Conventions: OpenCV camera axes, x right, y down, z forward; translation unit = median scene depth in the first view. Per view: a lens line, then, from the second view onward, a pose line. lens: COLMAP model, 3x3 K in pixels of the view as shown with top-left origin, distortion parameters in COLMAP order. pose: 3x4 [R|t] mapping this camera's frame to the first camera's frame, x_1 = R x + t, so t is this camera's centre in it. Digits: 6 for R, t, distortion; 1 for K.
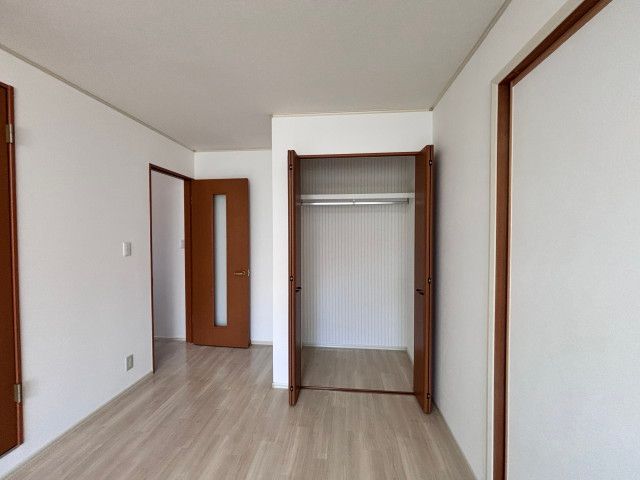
lens RADIAL K [[258.1, 0, 314.9], [0, 258.1, 238.3], [0, 0, 1]] dist [0.000117, 0.000107]
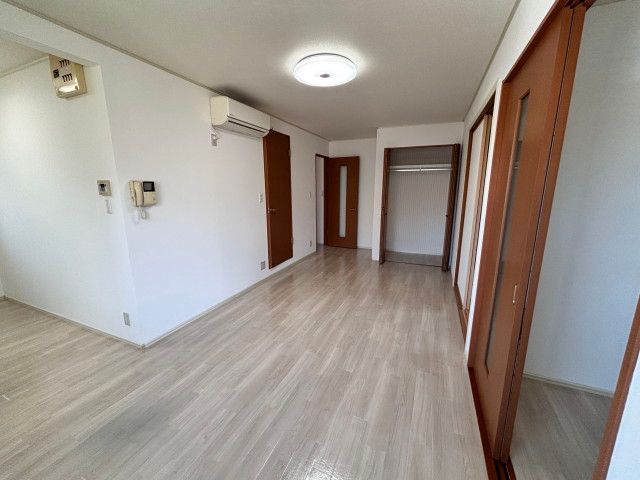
lens RADIAL K [[258.1, 0, 315.6], [0, 258.1, 241.9], [0, 0, 1]] dist [0.000117, 0.000107]
pose [[0.954541, 0.057400, -0.292502, 0.012370], [-0.000437, 0.981553, 0.191192, 0.013995], [0.298081, -0.182373, 0.936957, -1.103450]]
